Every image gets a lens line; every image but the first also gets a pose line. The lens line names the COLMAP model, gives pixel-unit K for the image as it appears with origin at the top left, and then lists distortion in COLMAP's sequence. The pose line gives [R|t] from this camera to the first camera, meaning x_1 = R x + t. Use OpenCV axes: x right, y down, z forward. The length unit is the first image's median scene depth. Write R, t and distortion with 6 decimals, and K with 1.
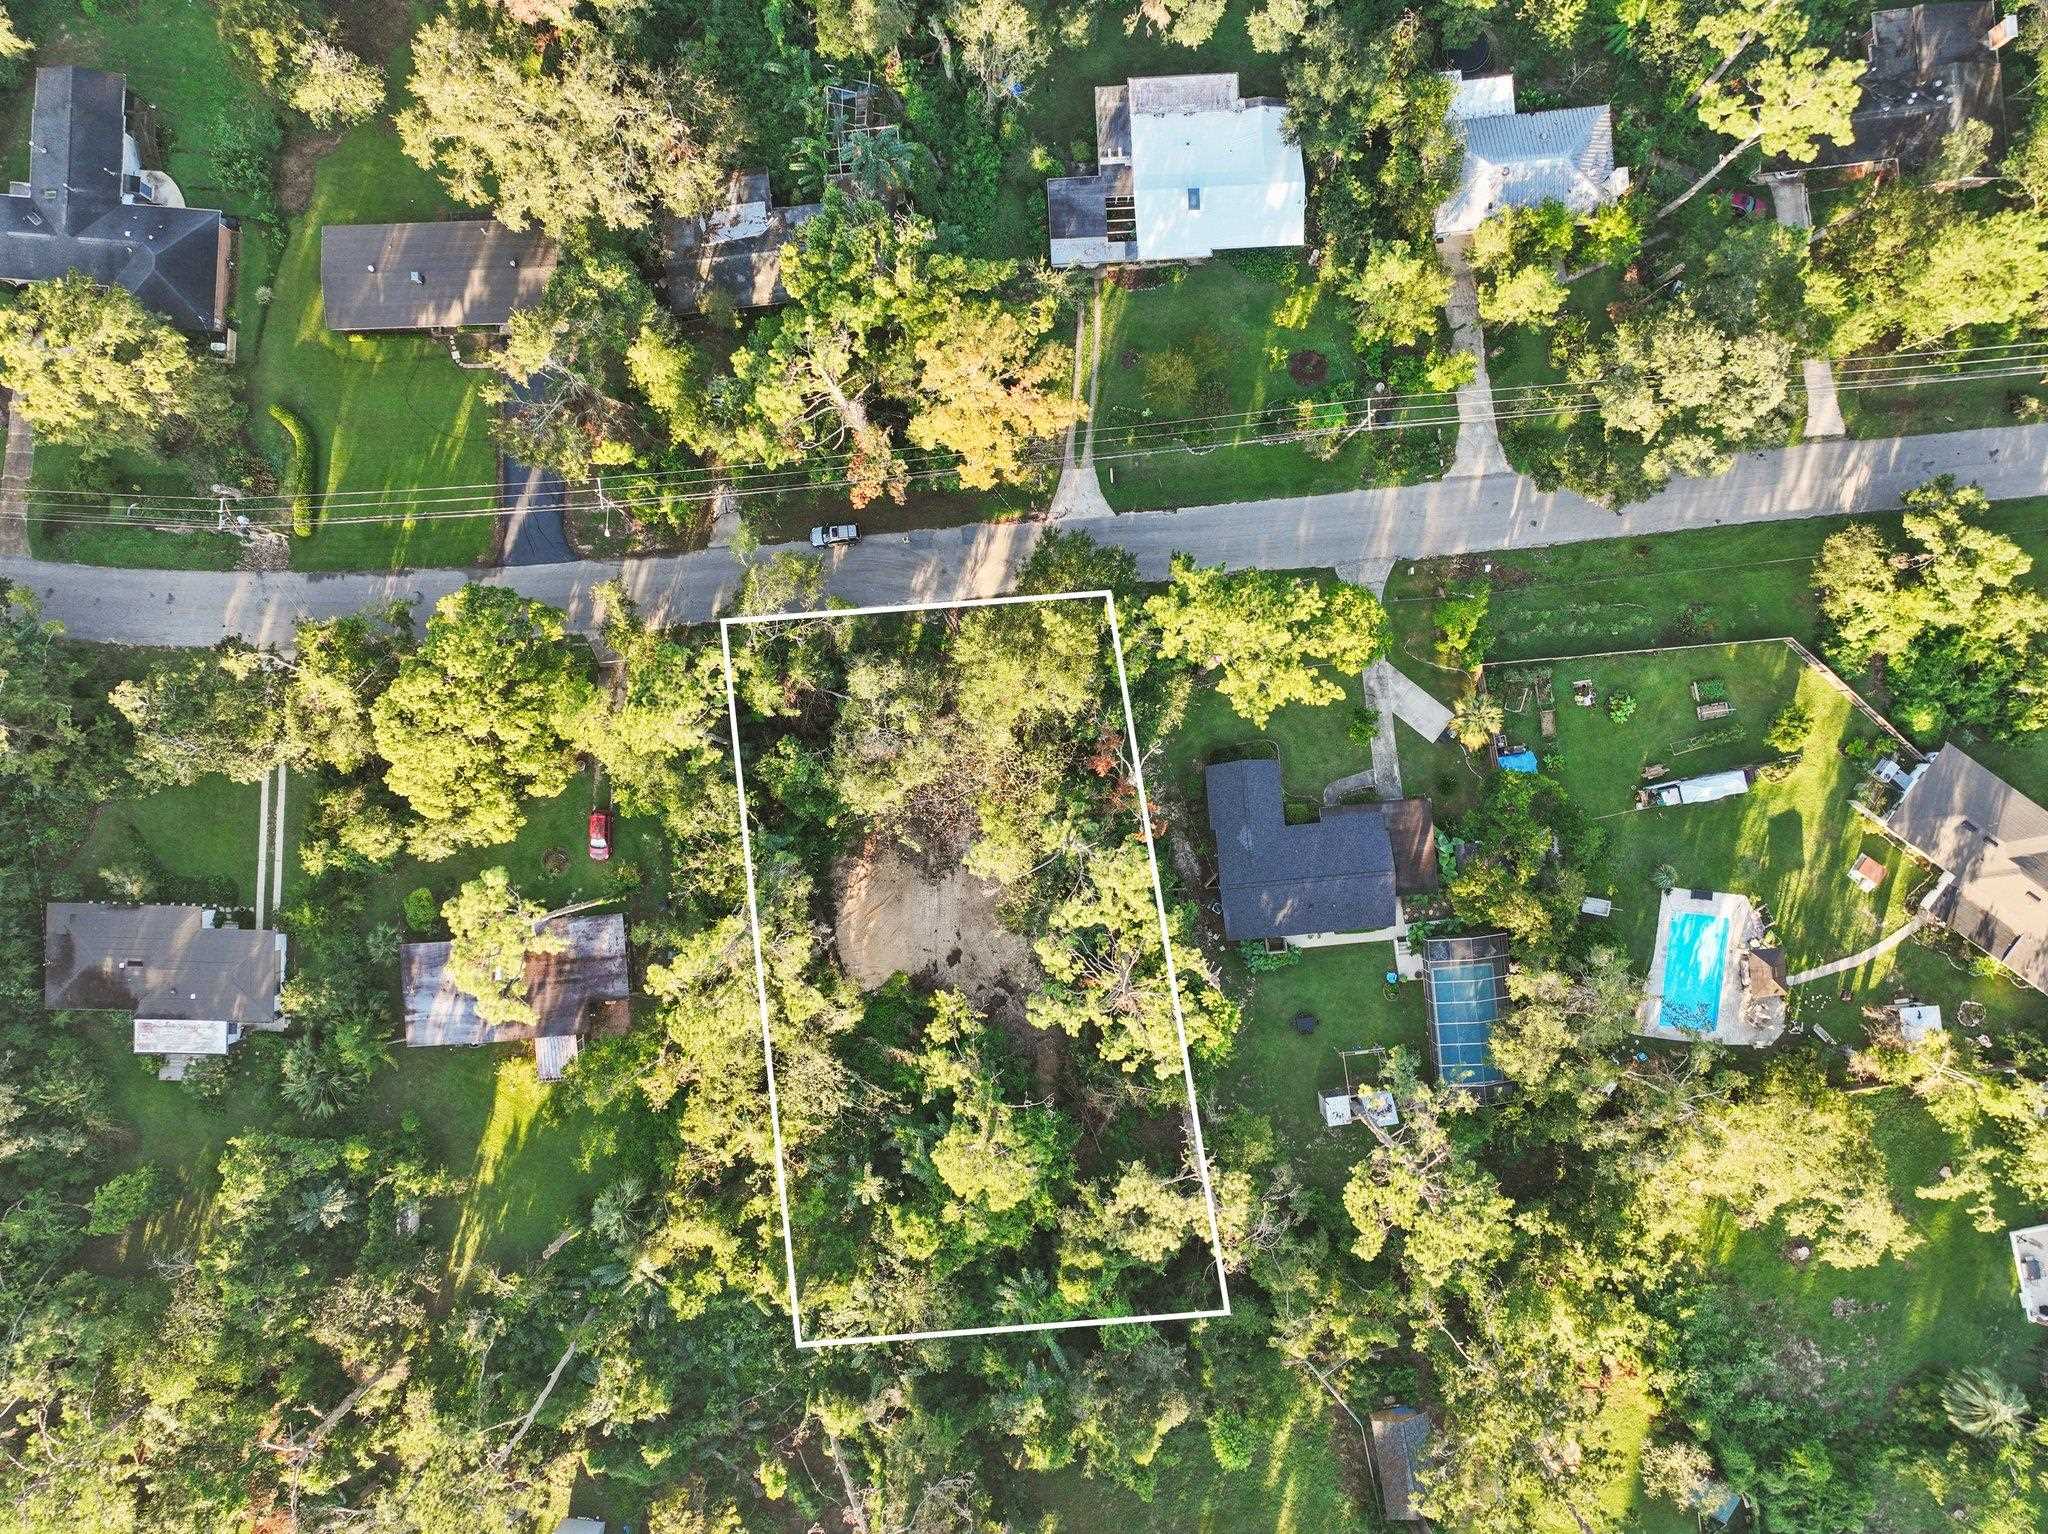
lens RADIAL K [[1449.4, 0, 1023.3], [0, 1449.4, 771.4], [0, 0, 1]] dist [0.007784, 0.002795]
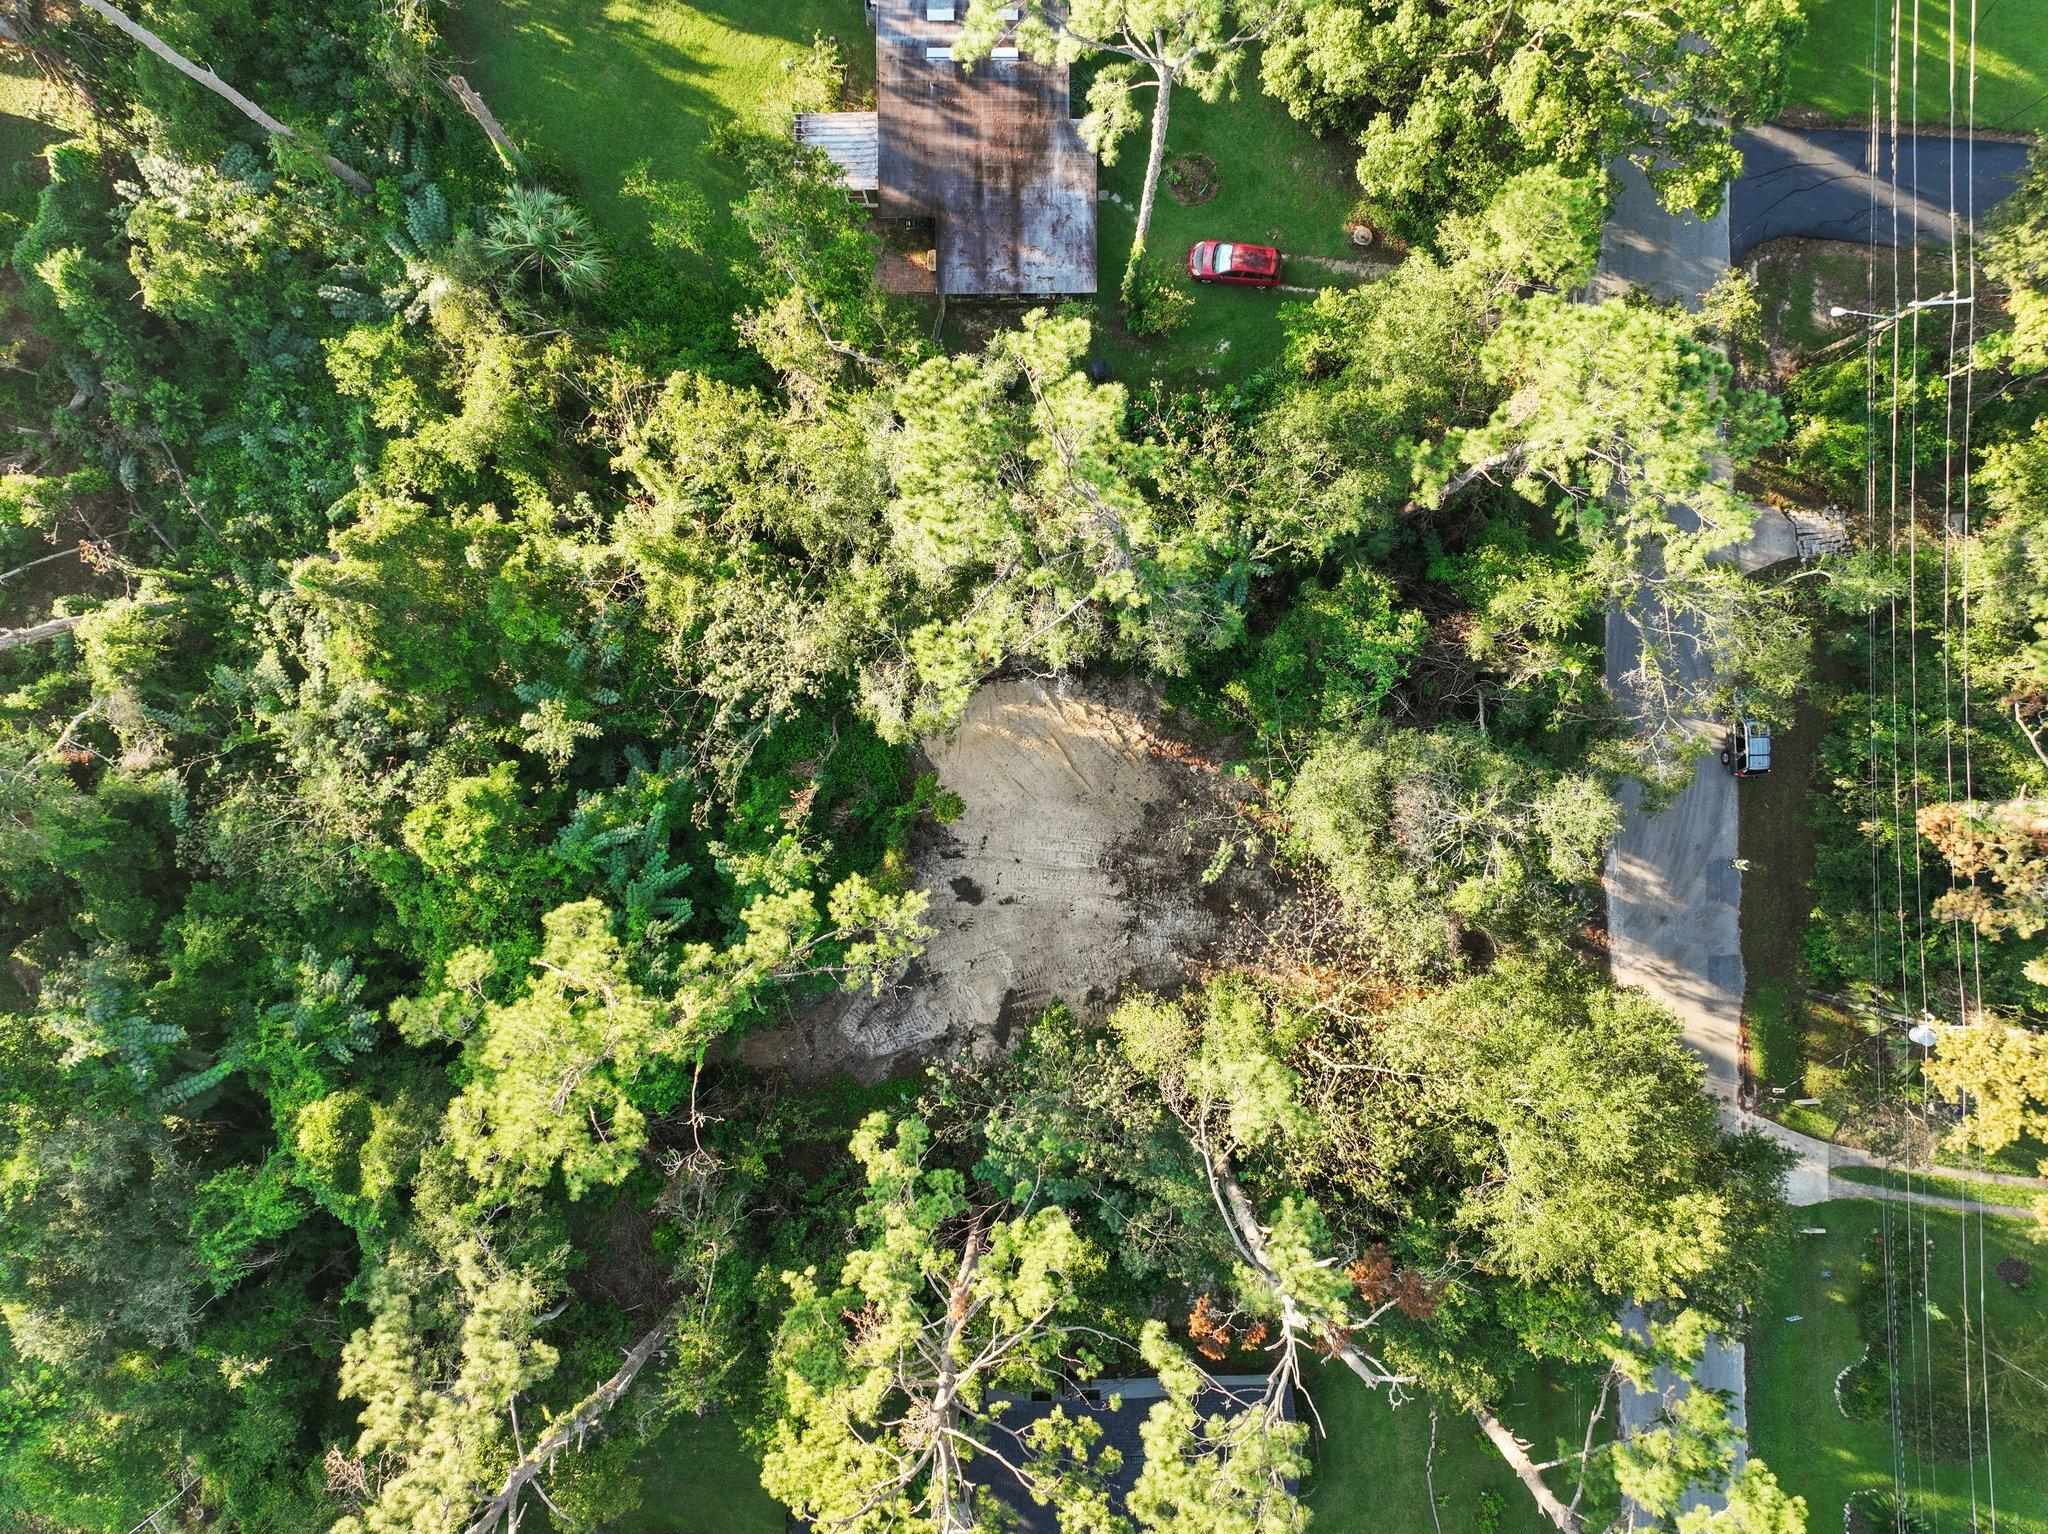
lens RADIAL K [[1449.4, 0, 1024.8], [0, 1449.4, 766.8], [0, 0, 1]] dist [0.007784, 0.002795]
pose [[-0.070151, 0.997391, 0.017020, -0.112773], [-0.997510, -0.070016, -0.008429, 0.121944], [-0.007216, -0.017569, 0.999820, 0.478688]]
